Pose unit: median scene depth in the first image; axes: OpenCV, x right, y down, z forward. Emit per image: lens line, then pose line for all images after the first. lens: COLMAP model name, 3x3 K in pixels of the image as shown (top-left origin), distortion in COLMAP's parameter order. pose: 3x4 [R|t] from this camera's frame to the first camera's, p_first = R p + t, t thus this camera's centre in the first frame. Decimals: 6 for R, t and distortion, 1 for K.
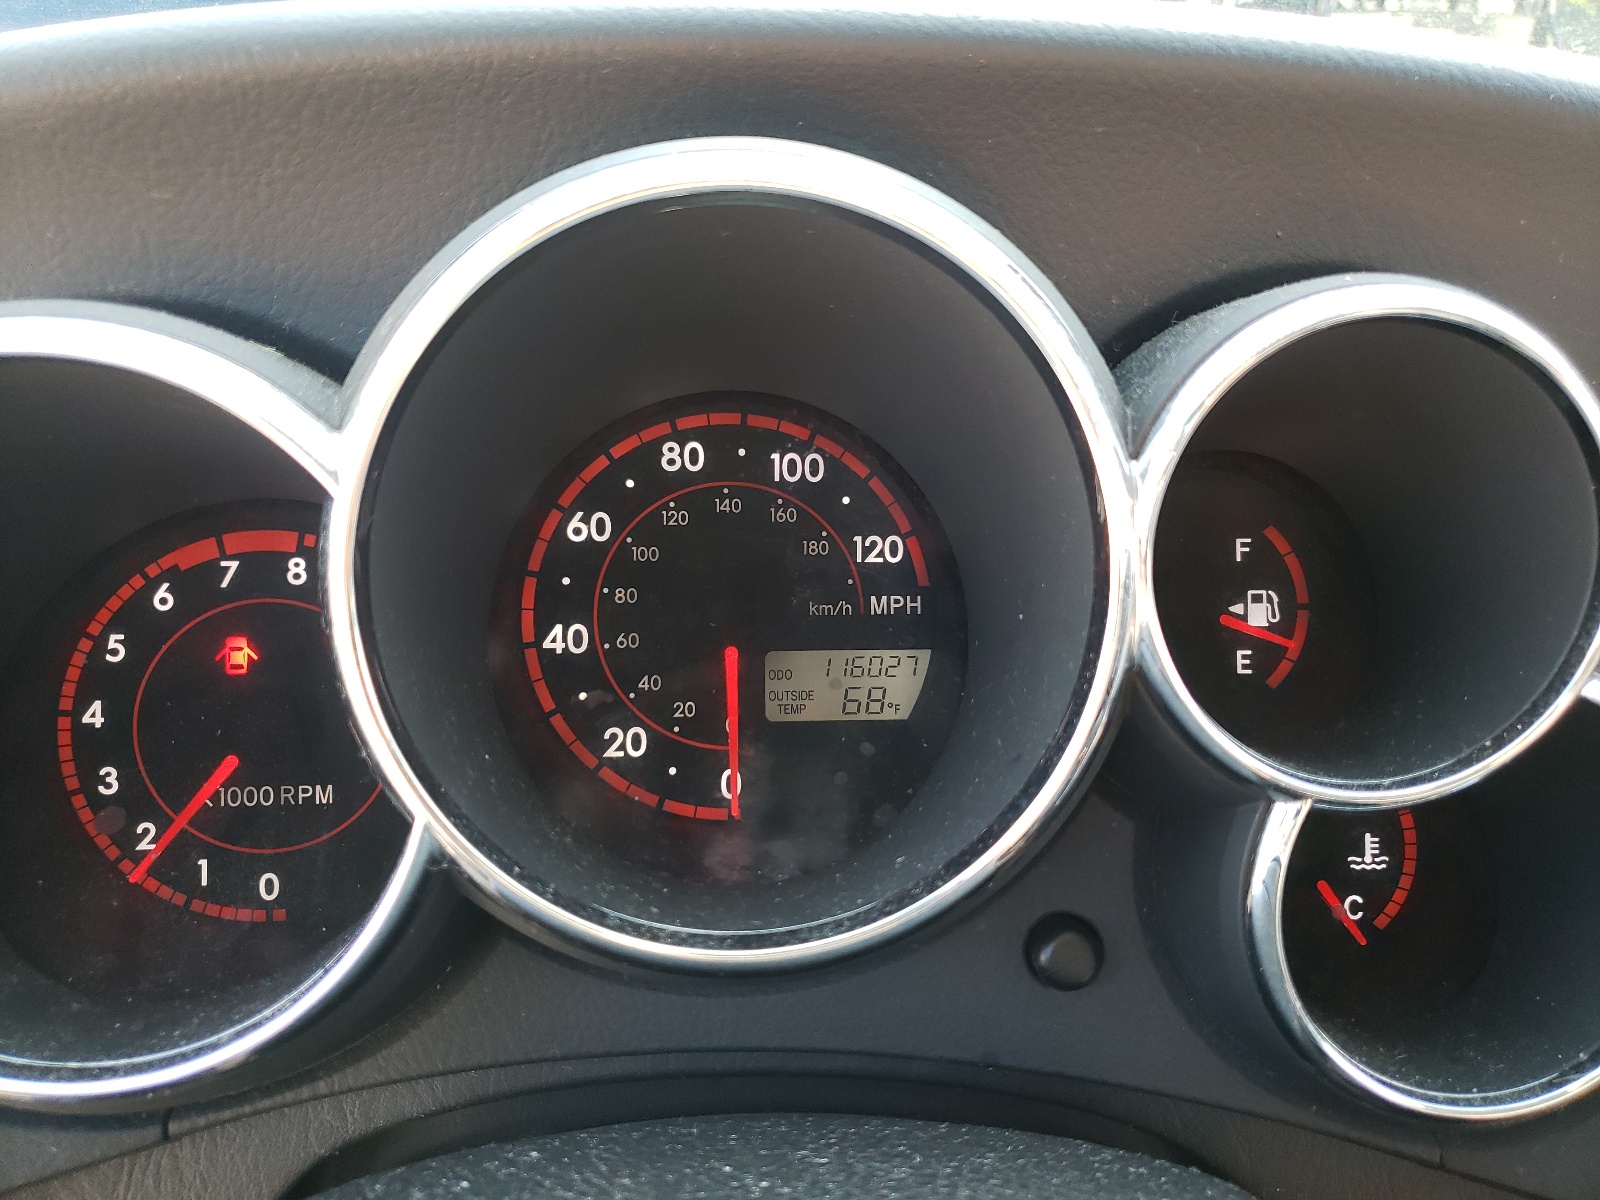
lens RADIAL K [[1213.3, 0, 798.7], [0, 1213.3, 598.9], [0, 0, 1]] dist [0.000738, -0.000187]
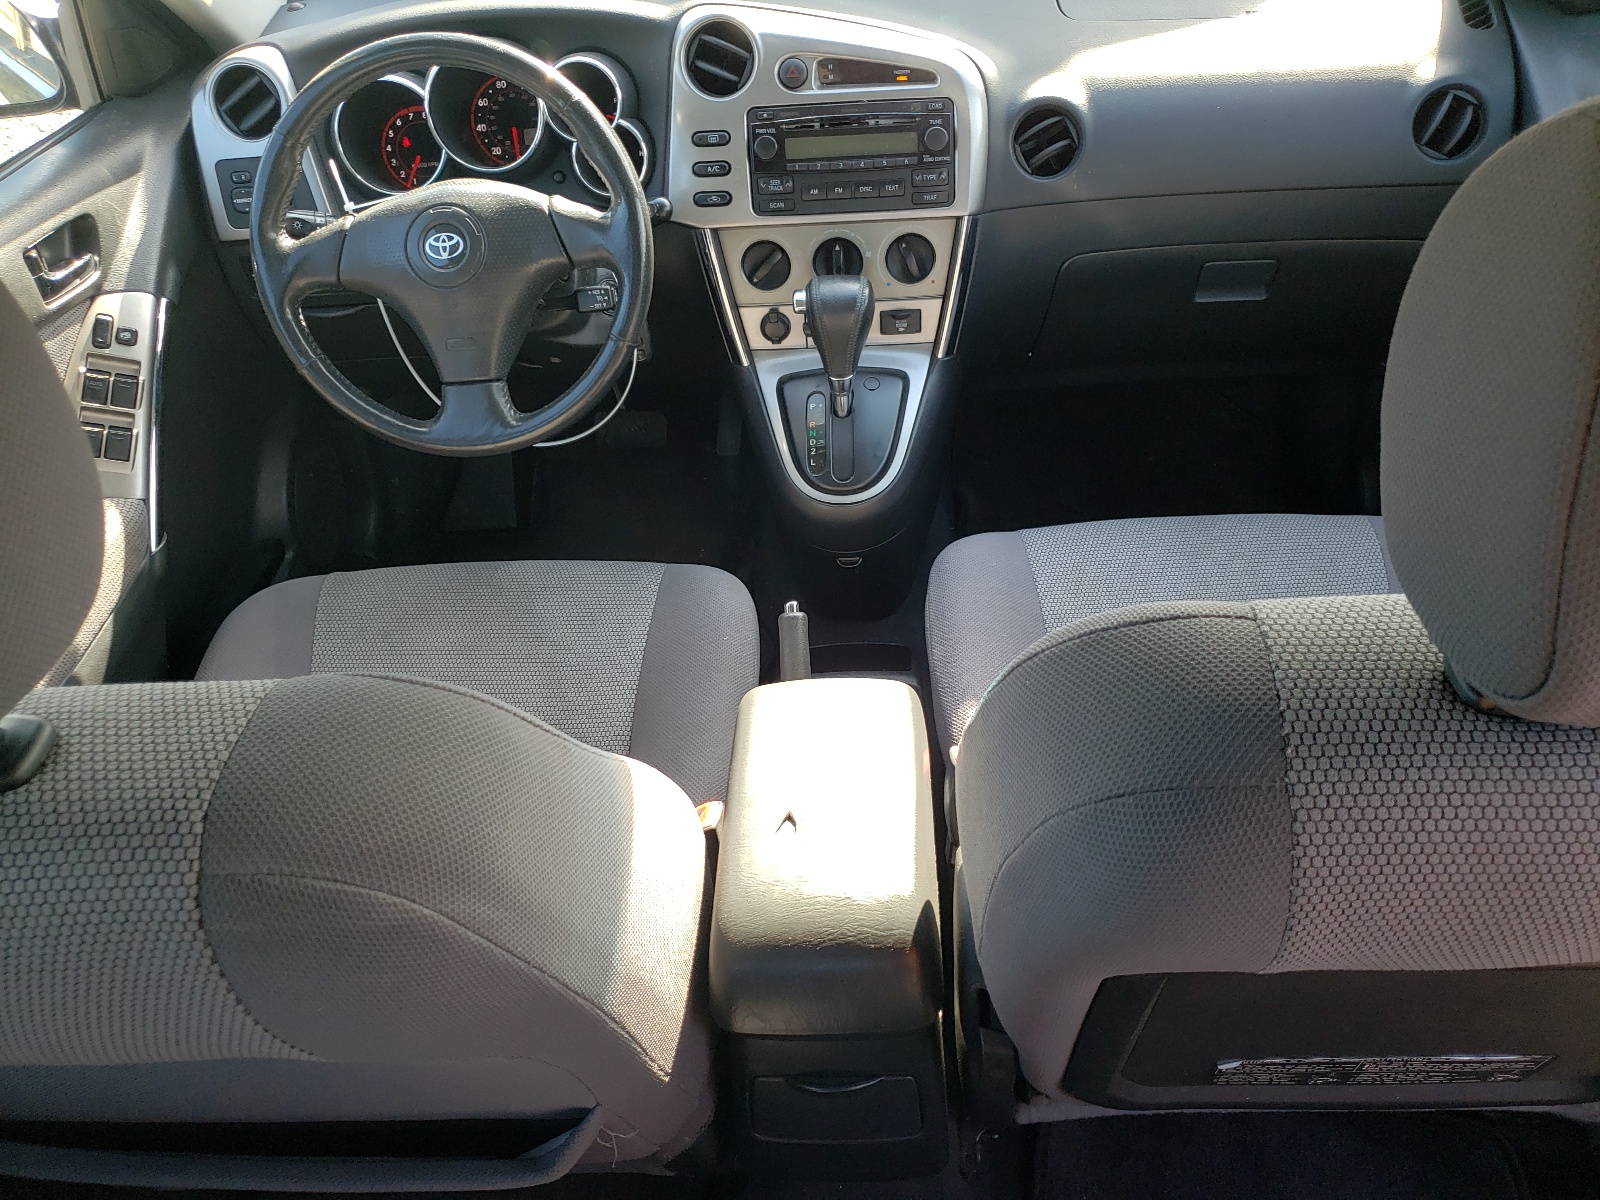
lens RADIAL K [[1213.3, 0, 802.1], [0, 1213.3, 599.7], [0, 0, 1]] dist [0.000738, -0.000187]
pose [[0.991013, 0.014498, -0.132979, 1.705946], [0.029786, 0.945235, 0.325030, 0.272396], [0.130409, -0.326070, 0.936308, -3.870101]]
